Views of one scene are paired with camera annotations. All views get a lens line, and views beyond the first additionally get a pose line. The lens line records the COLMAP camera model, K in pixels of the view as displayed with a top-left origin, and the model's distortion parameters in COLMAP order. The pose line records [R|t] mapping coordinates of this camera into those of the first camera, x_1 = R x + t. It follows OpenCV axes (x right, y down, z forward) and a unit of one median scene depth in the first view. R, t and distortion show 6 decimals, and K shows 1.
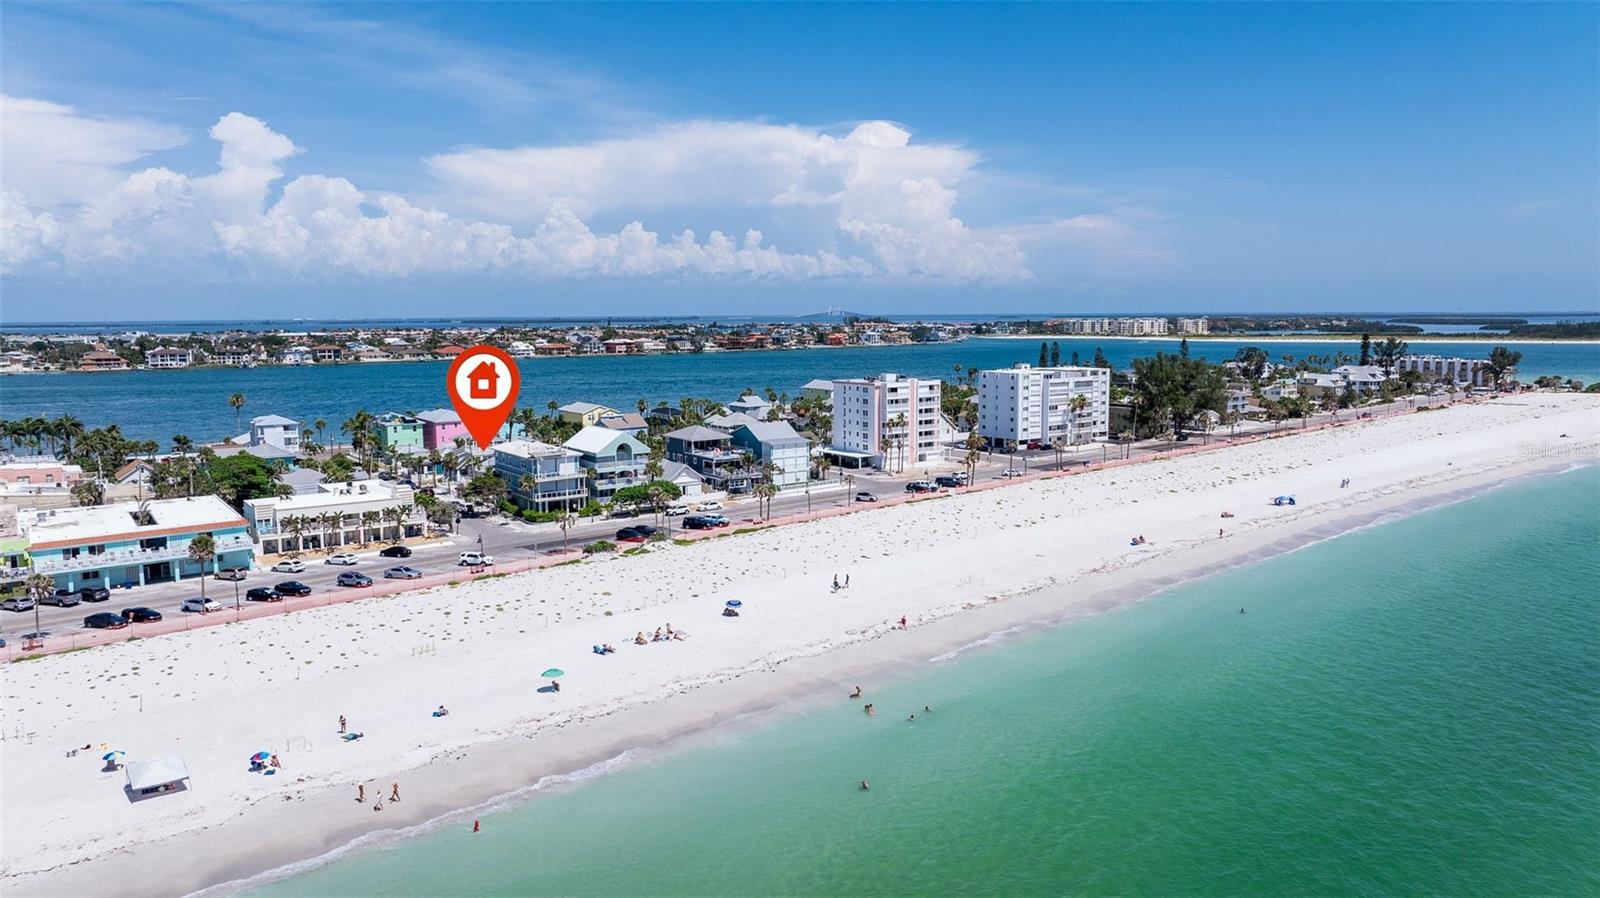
lens RADIAL K [[1110.1, 0, 800.0], [0, 1110.1, 449.0], [0, 0, 1]] dist [-0.019150, -0.006652]
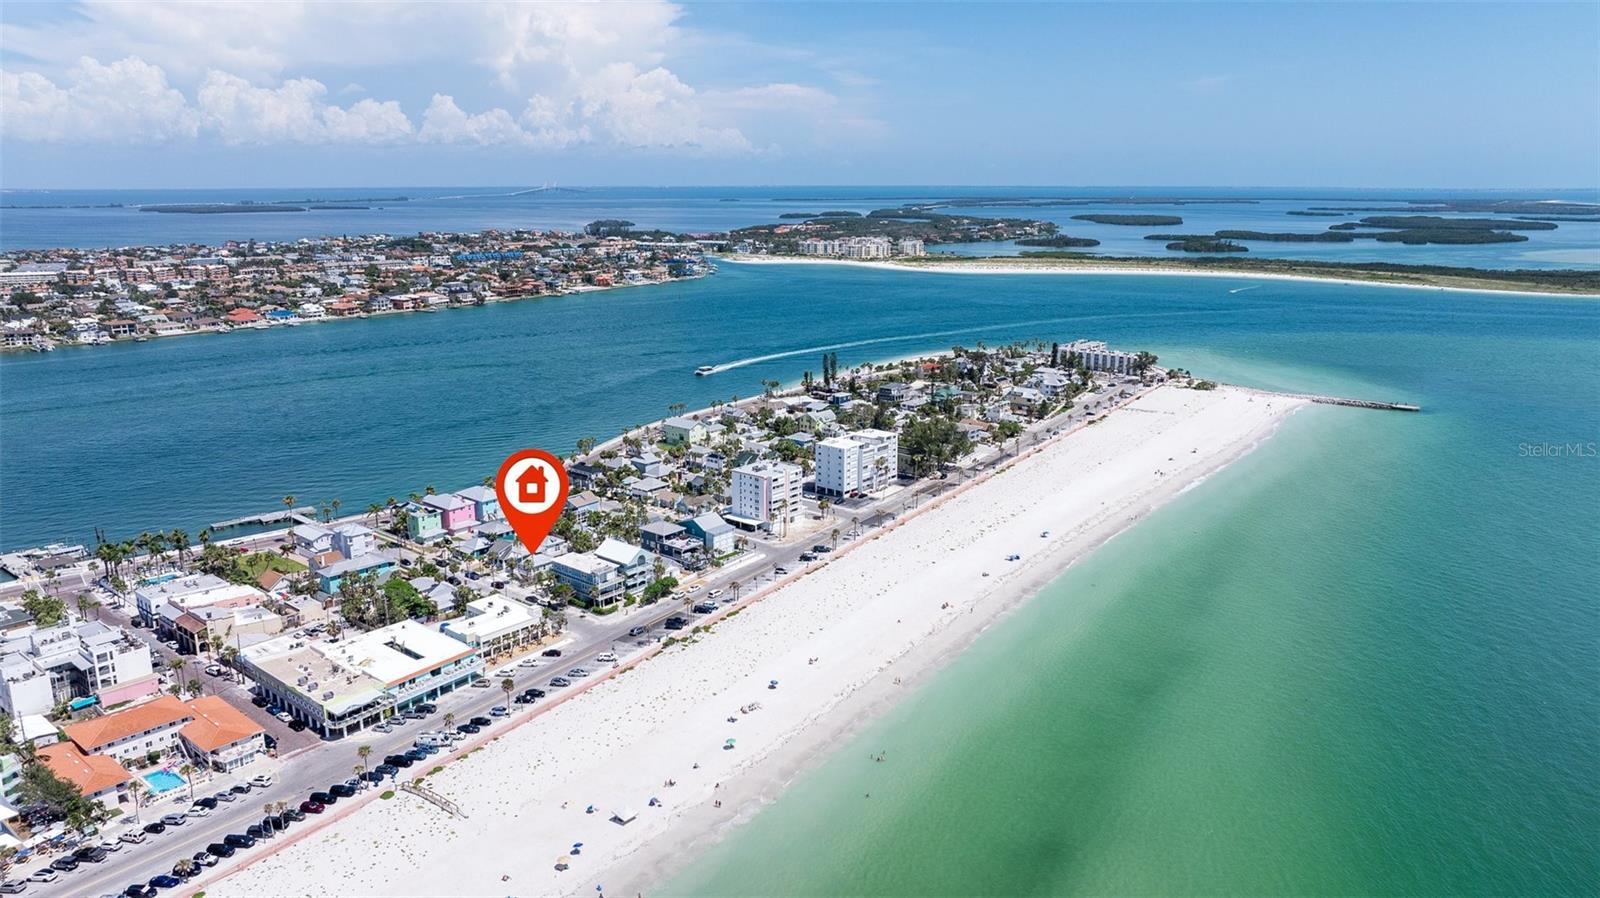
lens RADIAL K [[1110.1, 0, 800.0], [0, 1110.1, 449.0], [0, 0, 1]] dist [-0.019150, -0.006652]
pose [[0.968251, -0.050471, 0.244833, -0.227038], [0.022084, 0.992847, 0.117334, -0.242846], [-0.249003, -0.108201, 0.962439, -0.428986]]
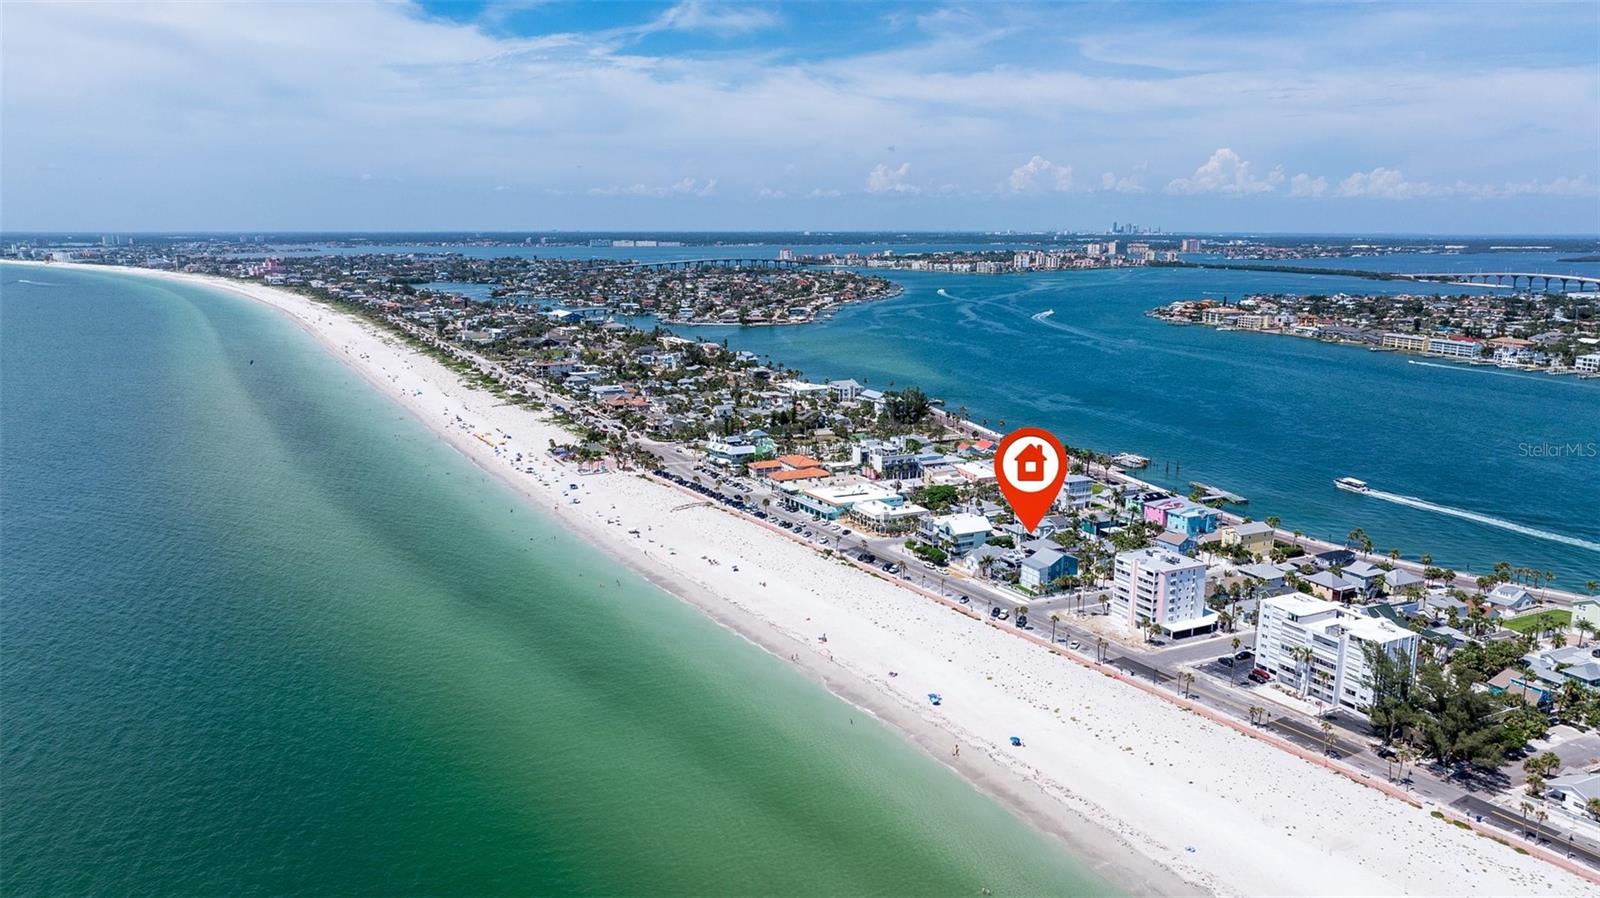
lens RADIAL K [[1110.1, 0, 800.0], [0, 1110.1, 449.0], [0, 0, 1]] dist [-0.019150, -0.006652]
pose [[-0.141825, 0.204179, -0.968606, 1.174637], [-0.131834, 0.965884, 0.222908, -0.364918], [0.981074, 0.159309, -0.110068, 0.651074]]
